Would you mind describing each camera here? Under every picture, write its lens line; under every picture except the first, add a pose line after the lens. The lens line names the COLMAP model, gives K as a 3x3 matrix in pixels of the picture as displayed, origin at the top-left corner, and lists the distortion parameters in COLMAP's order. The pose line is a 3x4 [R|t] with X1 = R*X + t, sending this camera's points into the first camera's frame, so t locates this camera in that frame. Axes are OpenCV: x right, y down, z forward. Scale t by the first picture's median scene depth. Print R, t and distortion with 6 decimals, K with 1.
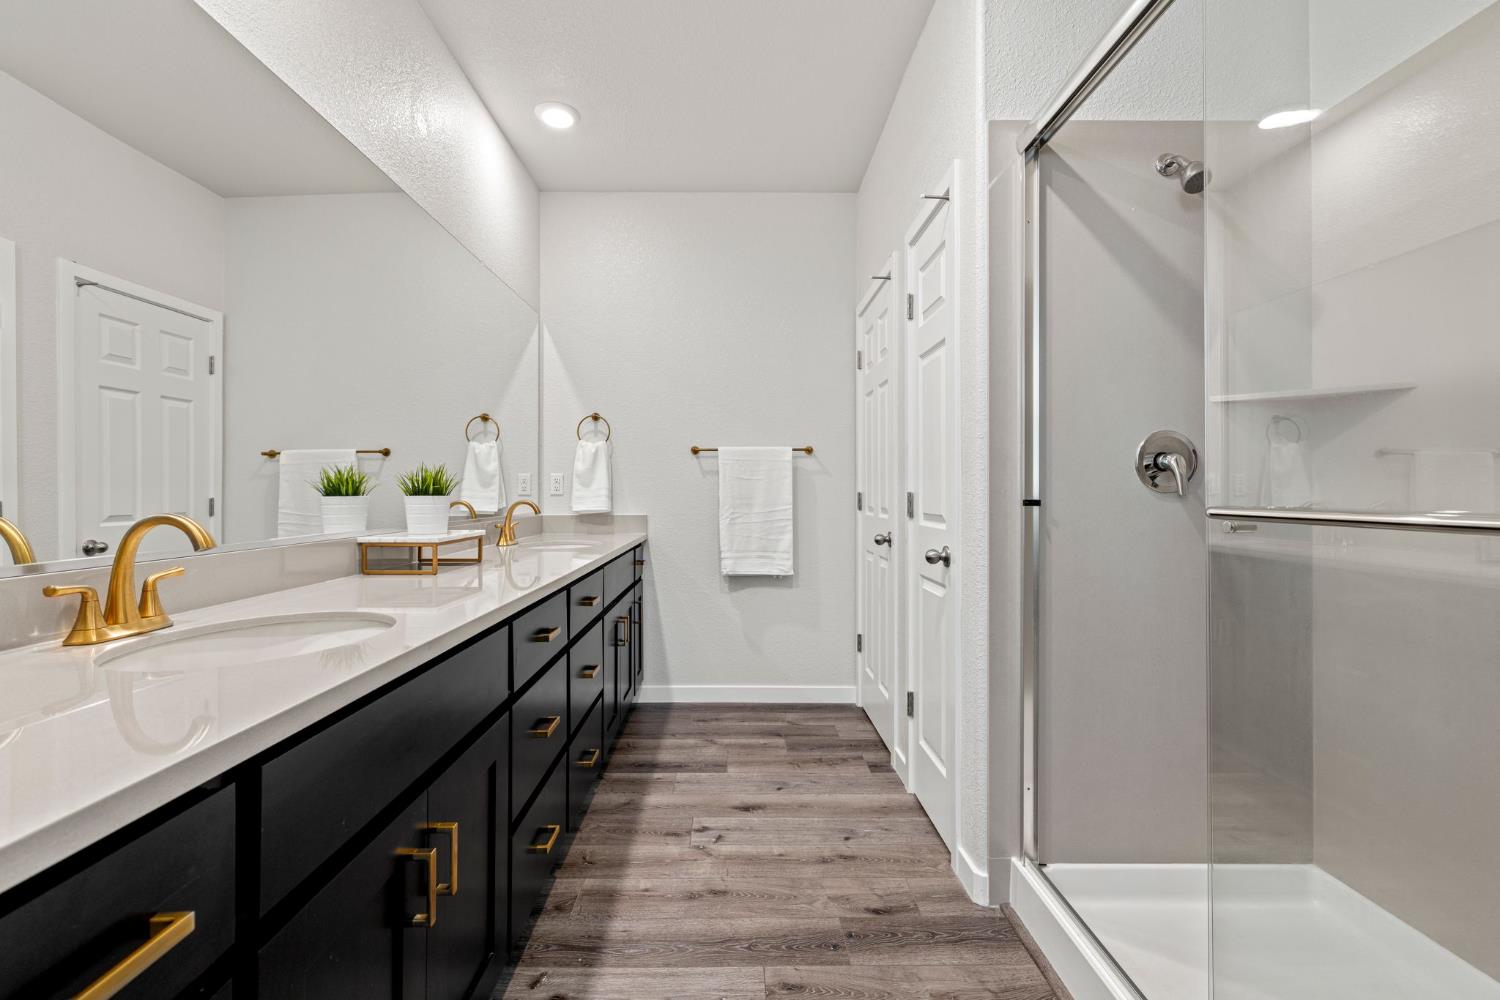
lens RADIAL K [[644.7, 0, 744.4], [0, 644.7, 500.2], [0, 0, 1]] dist [-0.001347, 0.000455]
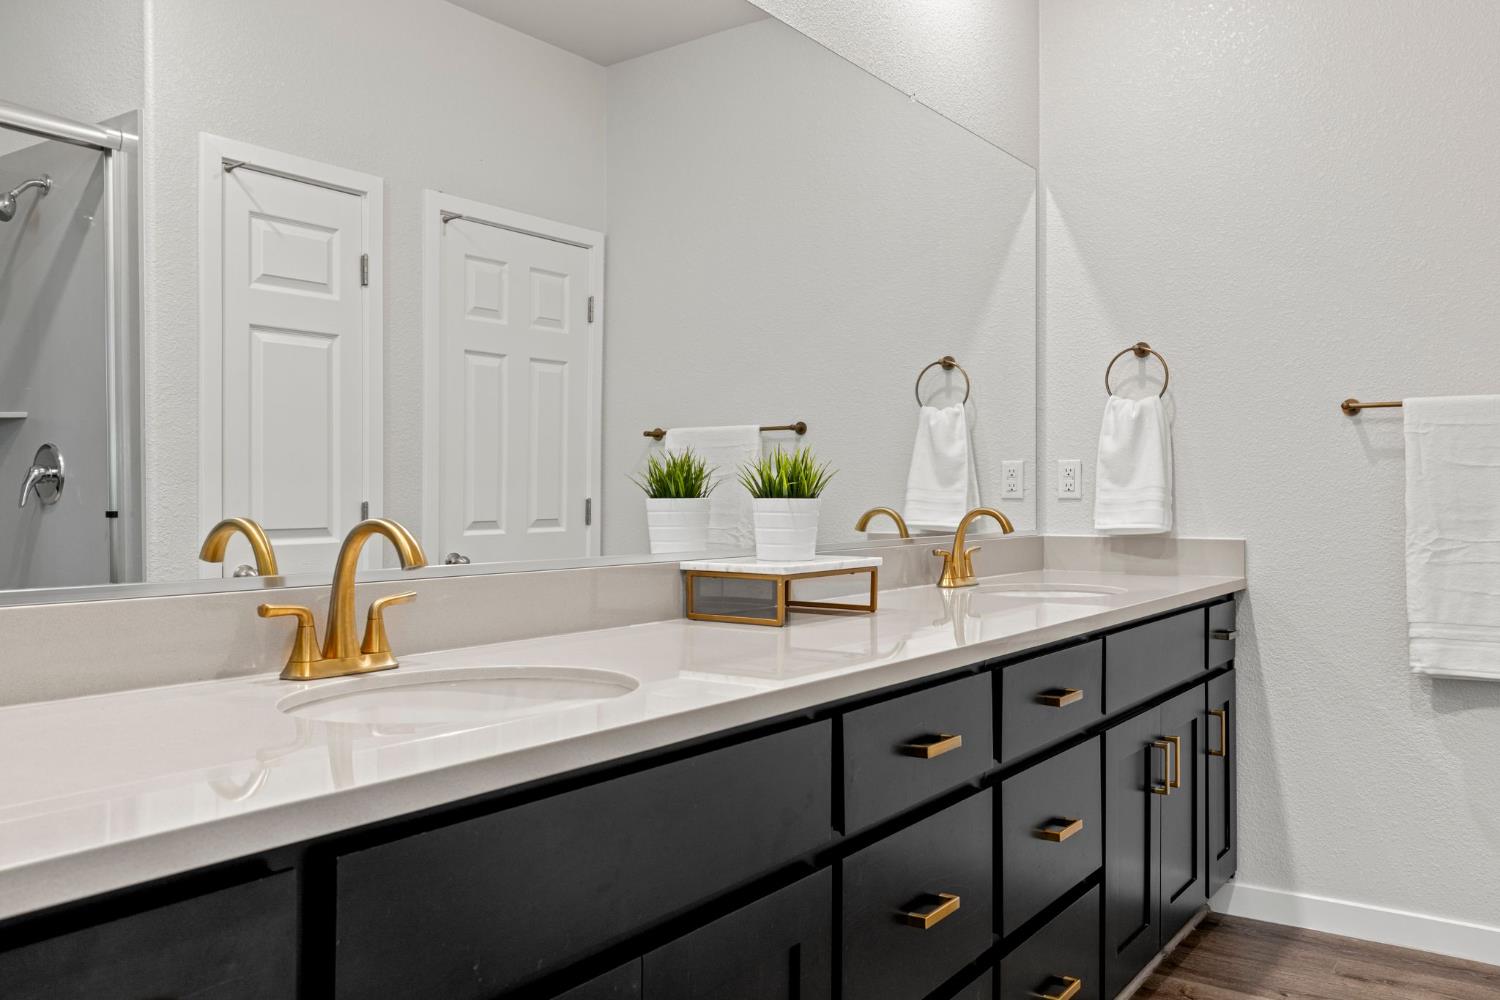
lens RADIAL K [[1217.8, 0, 787.0], [0, 1217.8, 494.5], [0, 0, 1]] dist [-0.003225, -0.002103]
pose [[0.829266, 0.005764, -0.558824, 0.104423], [-0.012439, 0.999889, -0.008145, -0.000697], [0.558716, 0.013705, 0.829246, 0.025073]]
